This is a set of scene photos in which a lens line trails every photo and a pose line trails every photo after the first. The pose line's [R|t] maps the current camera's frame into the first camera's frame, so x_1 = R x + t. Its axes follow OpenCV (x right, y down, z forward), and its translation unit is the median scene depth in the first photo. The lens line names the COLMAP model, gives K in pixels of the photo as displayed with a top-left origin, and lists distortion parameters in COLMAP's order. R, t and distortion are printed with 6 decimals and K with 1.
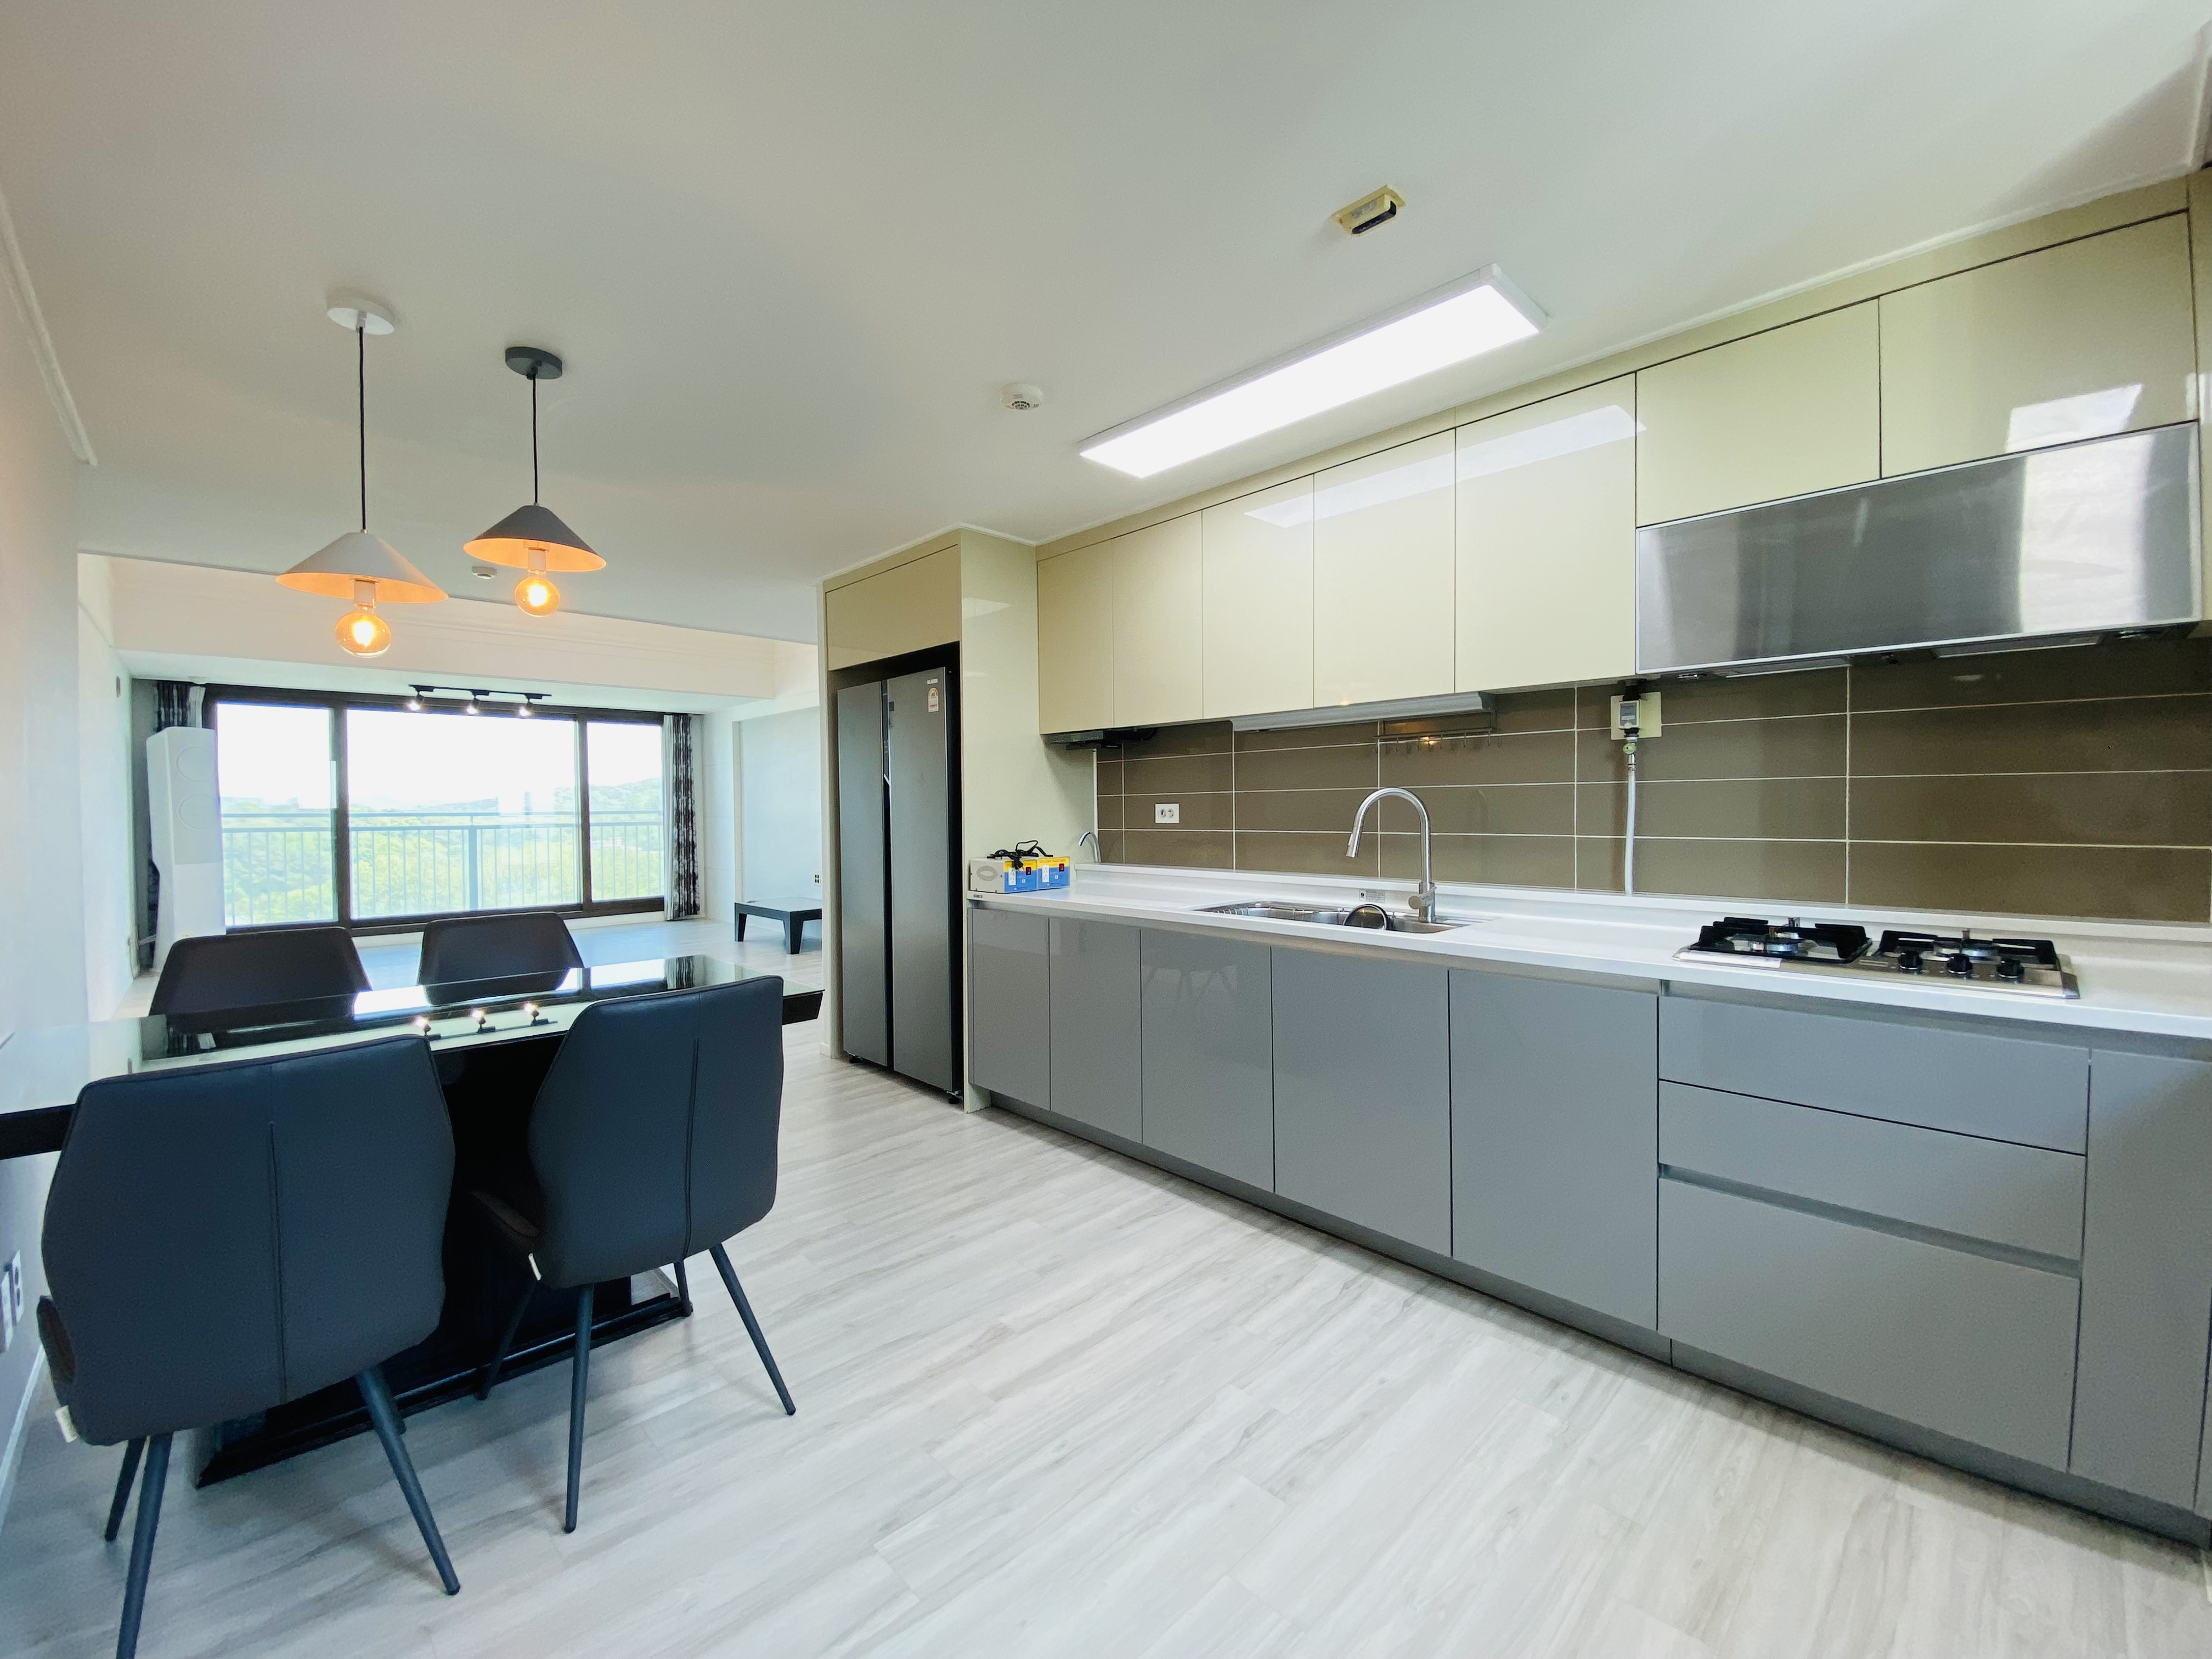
lens RADIAL K [[895.4, 0, 1097.1], [0, 895.4, 833.5], [0, 0, 1]] dist [0.028671, -0.023905]
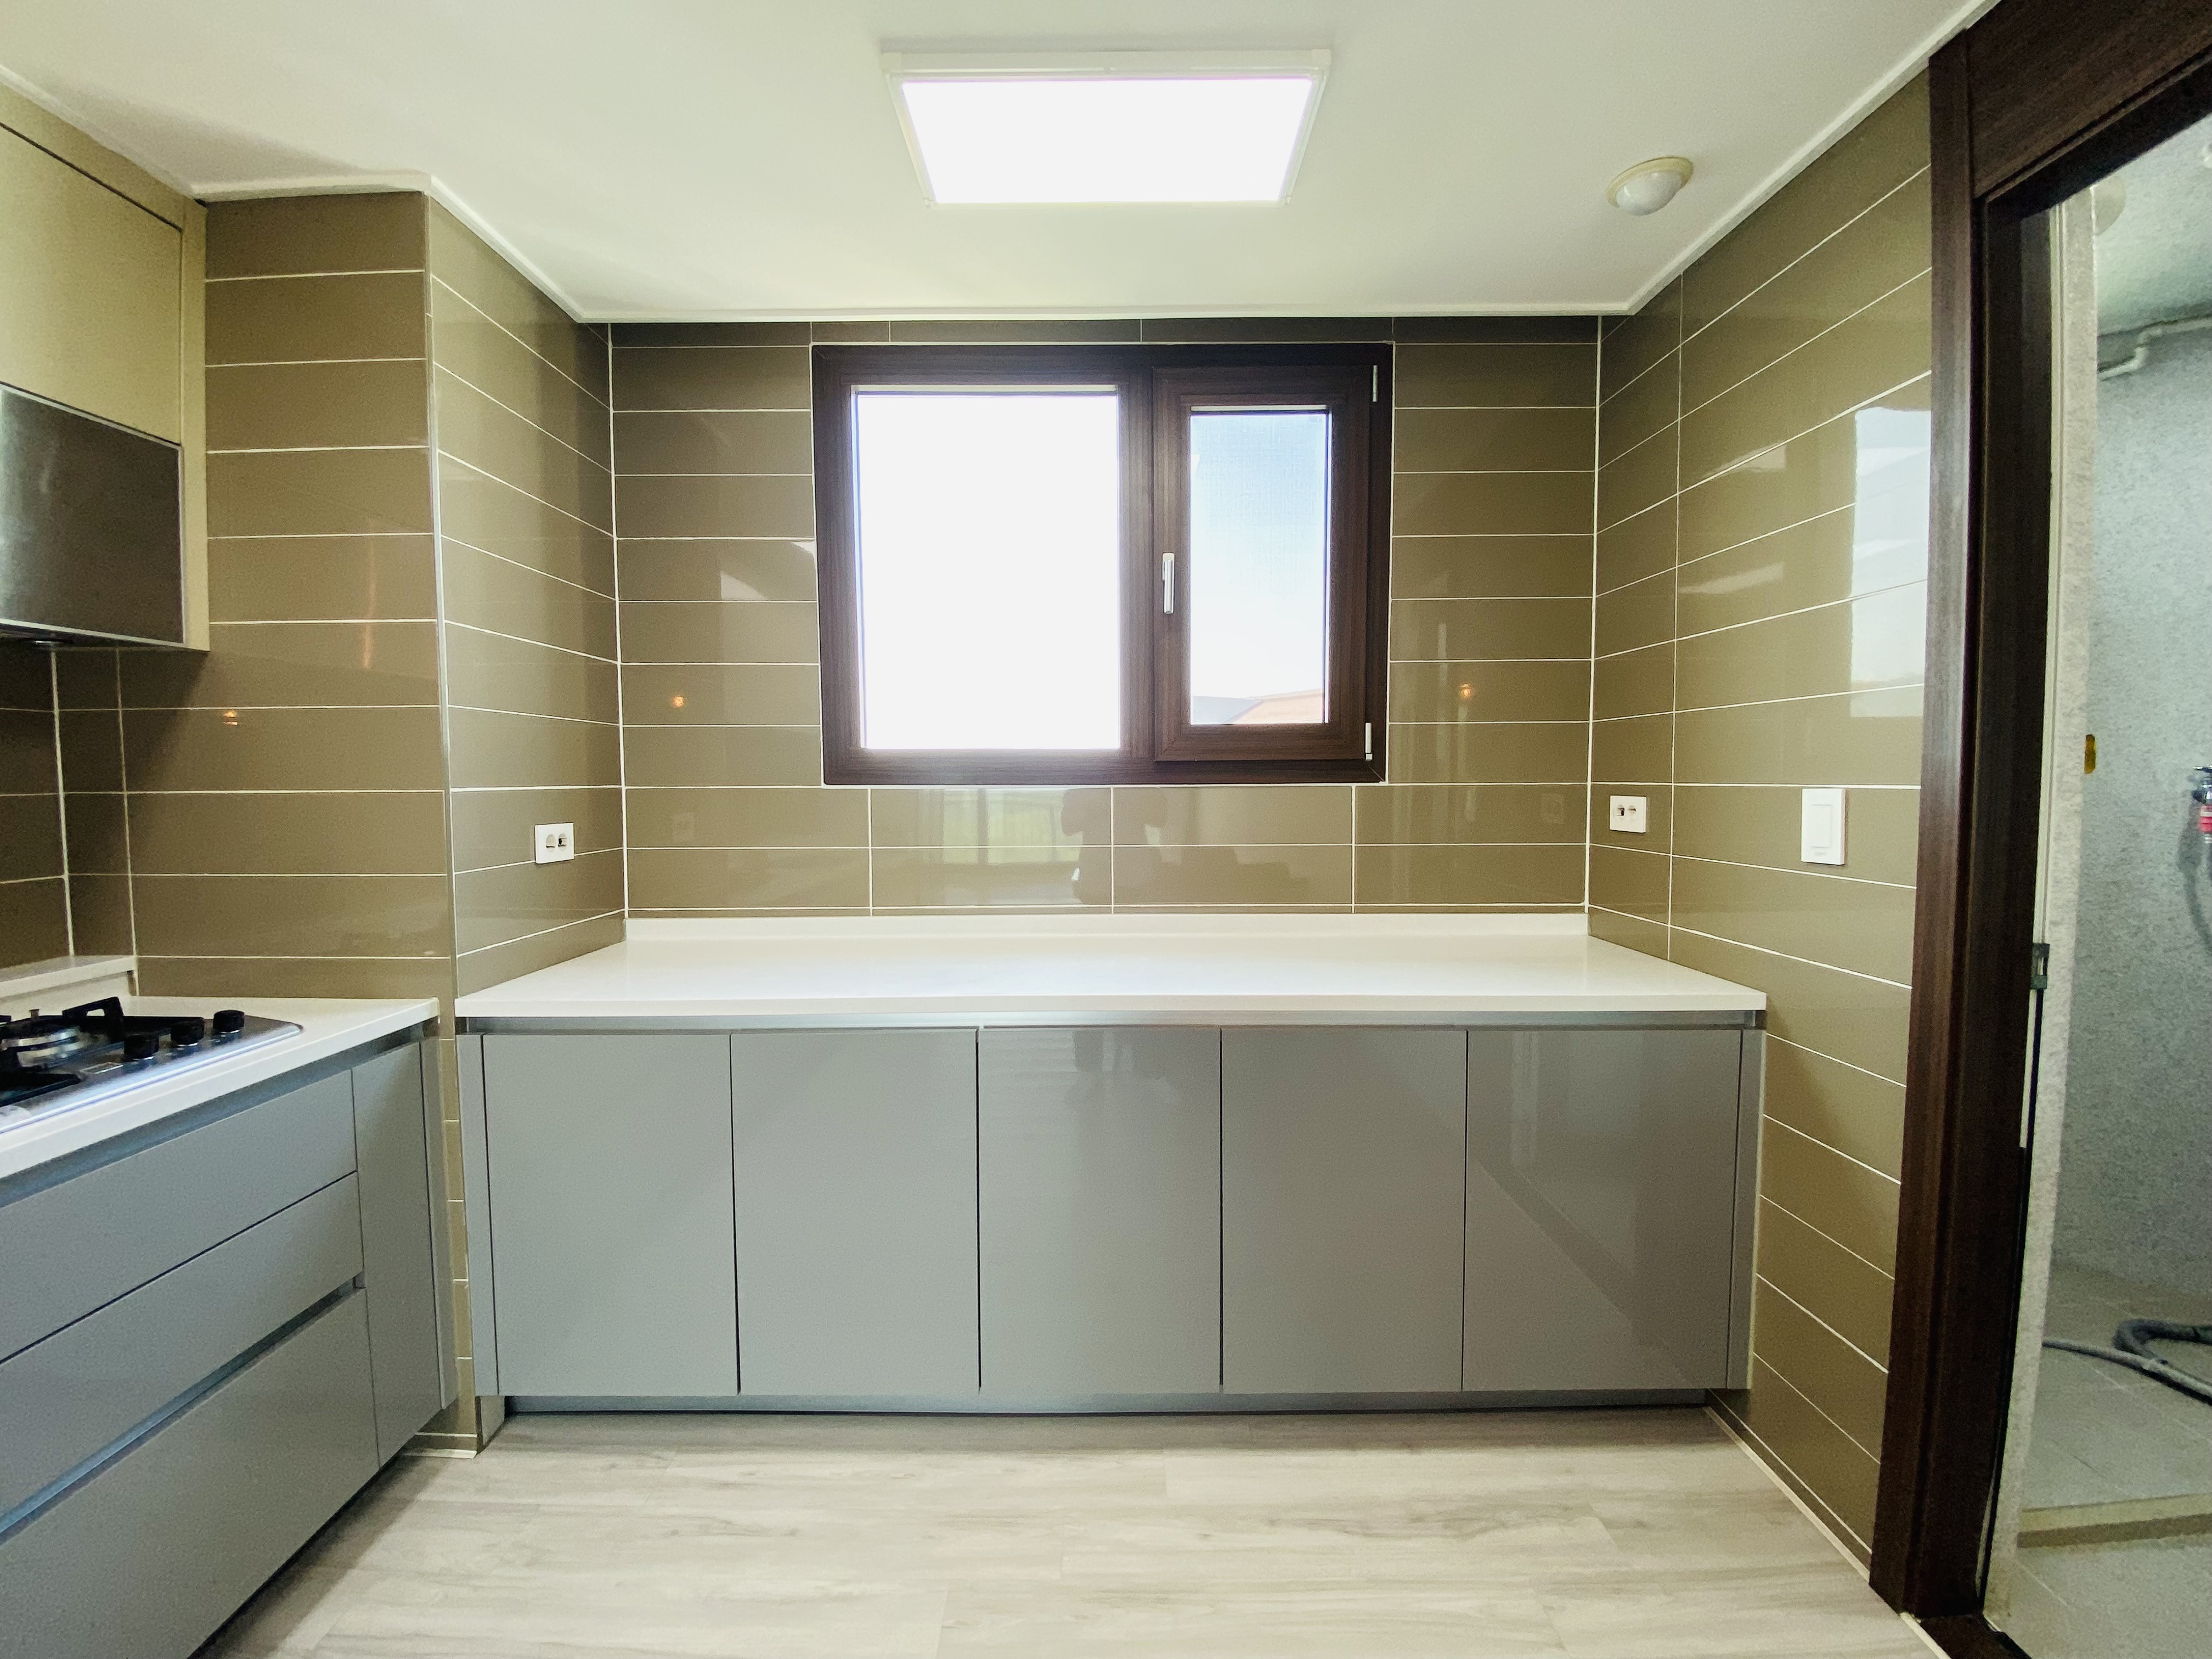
lens RADIAL K [[903.4, 0, 1095.8], [0, 903.4, 820.9], [0, 0, 1]] dist [0.002646, -0.013284]
pose [[-0.726548, -0.027869, 0.686551, -0.114722], [0.028093, 0.997137, 0.070207, -0.048367], [-0.686542, 0.070296, -0.723684, 0.570292]]
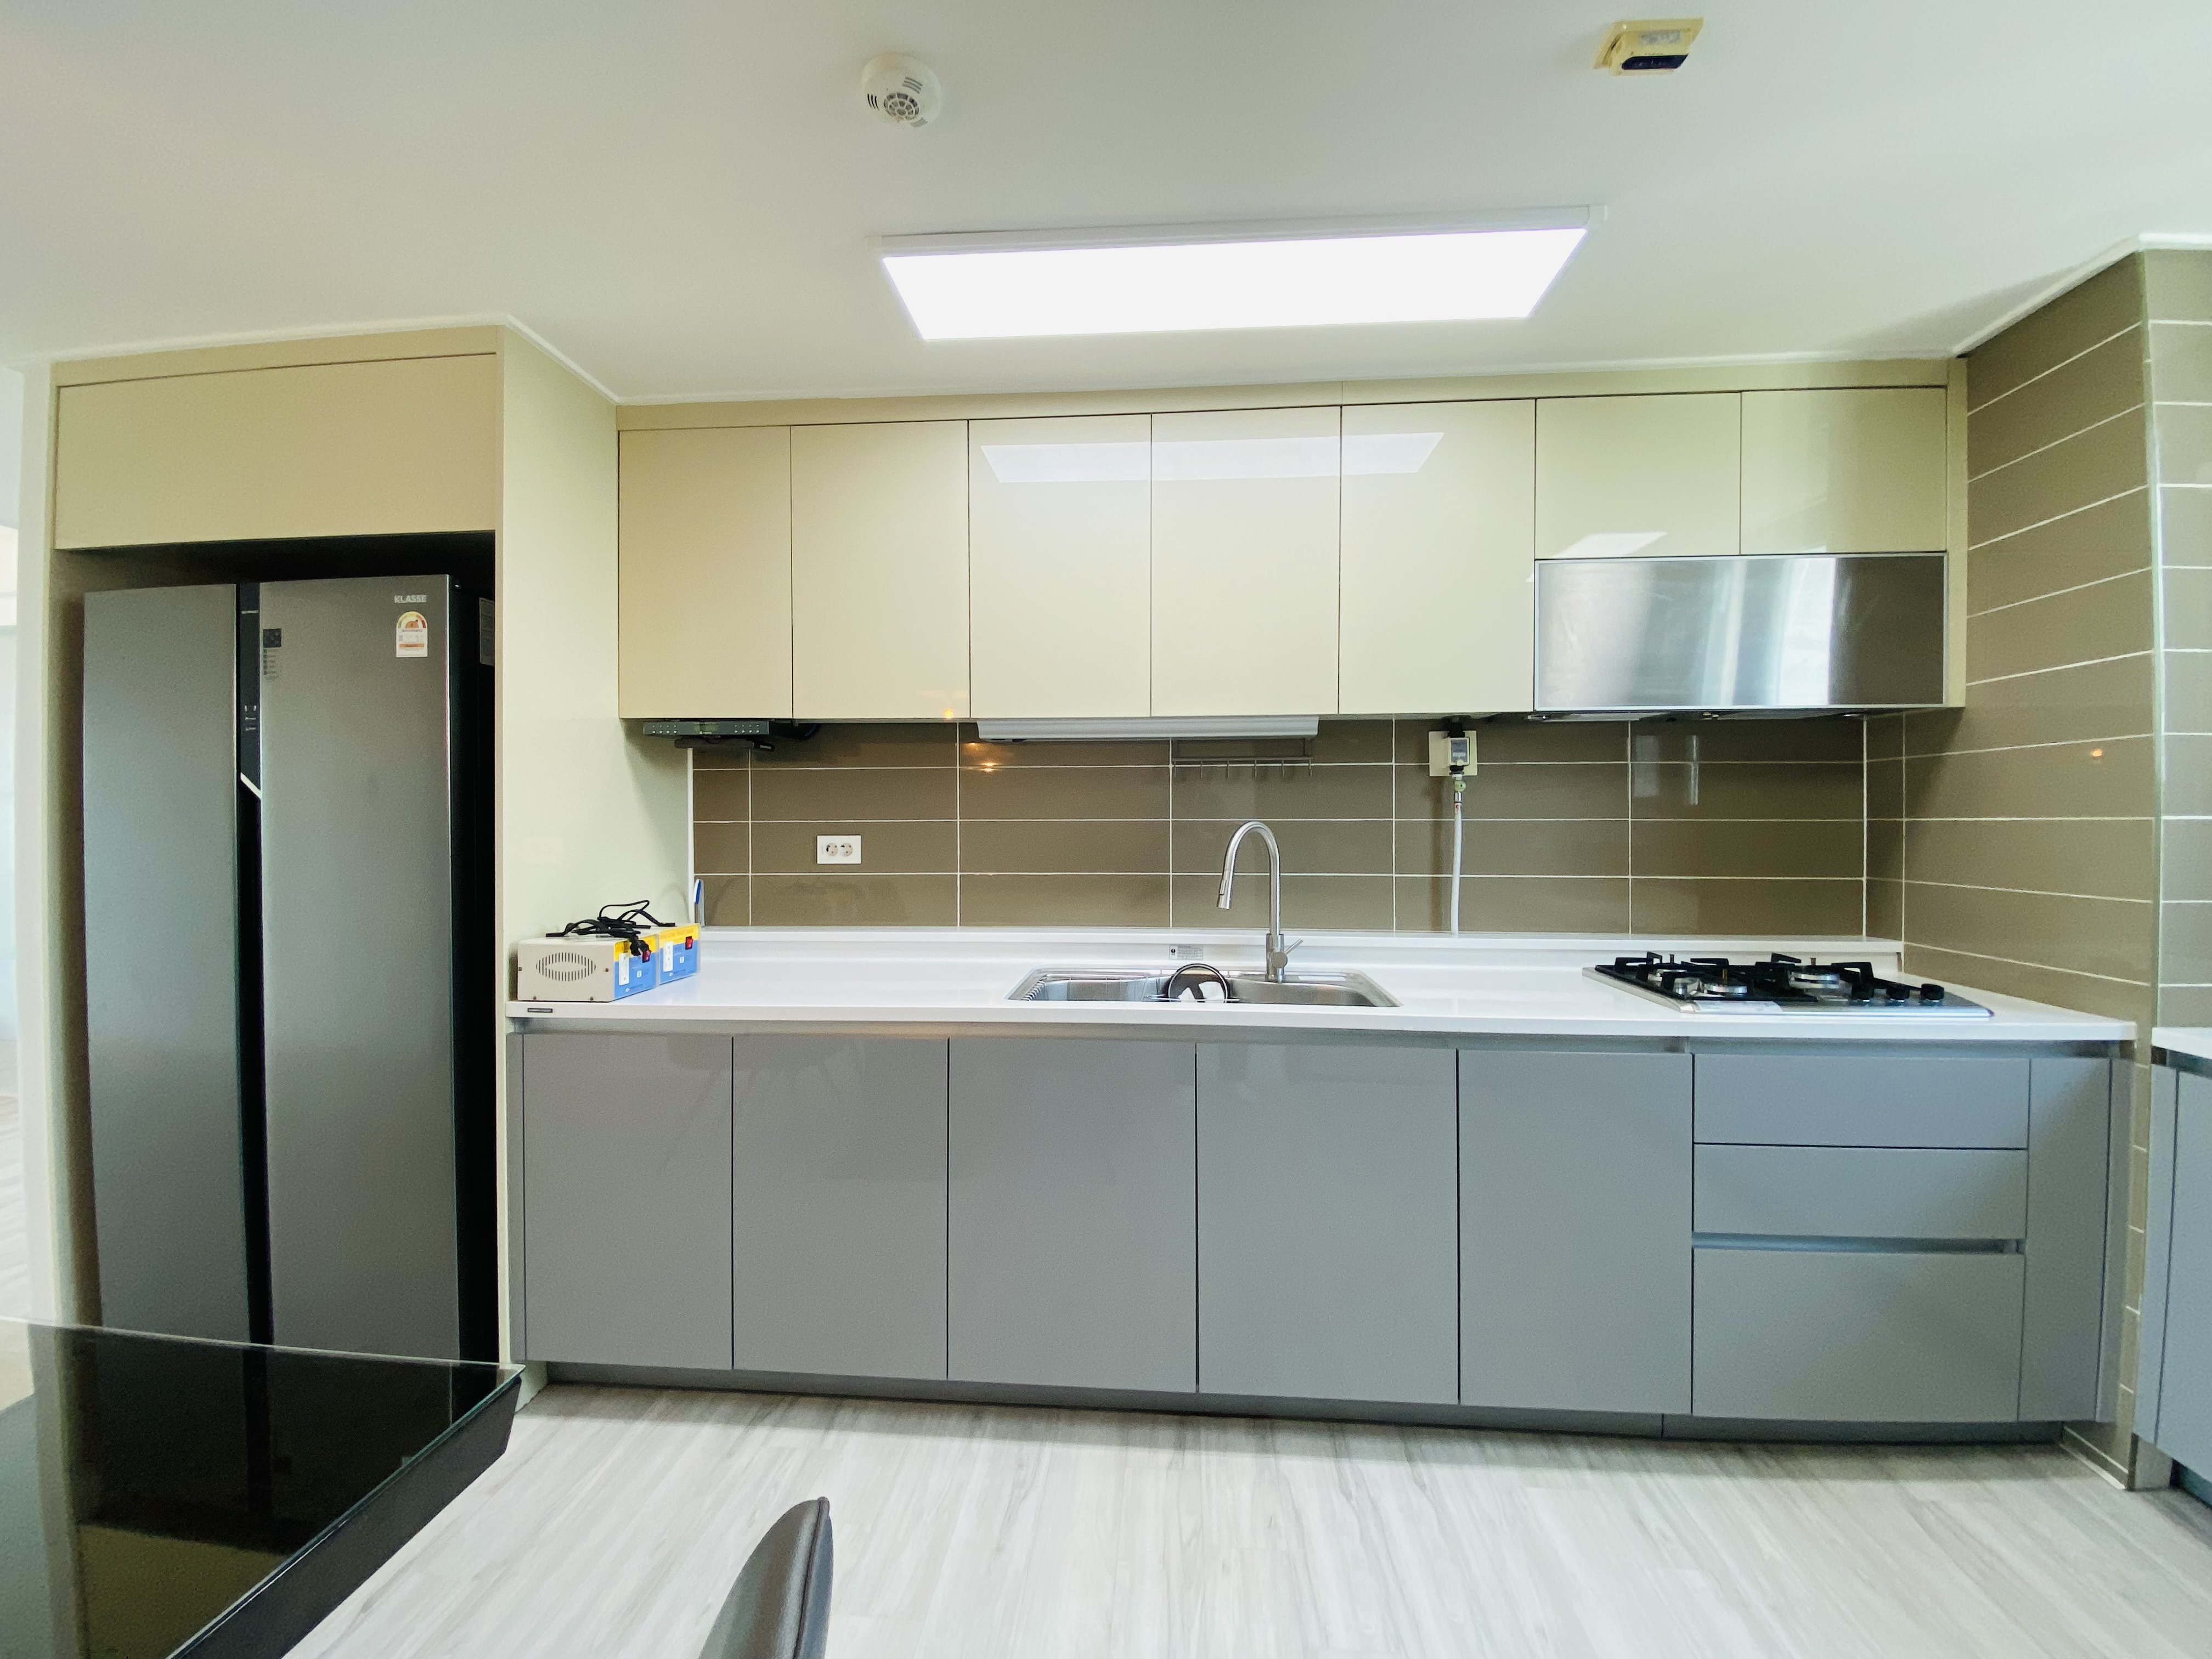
lens RADIAL K [[899.0, 0, 1106.0], [0, 899.0, 829.5], [0, 0, 1]] dist [0.015797, -0.016879]
pose [[0.747491, 0.000228, 0.664272, -0.302149], [0.013906, 0.999775, -0.015991, -0.032014], [-0.664126, 0.021191, 0.747320, 0.459264]]
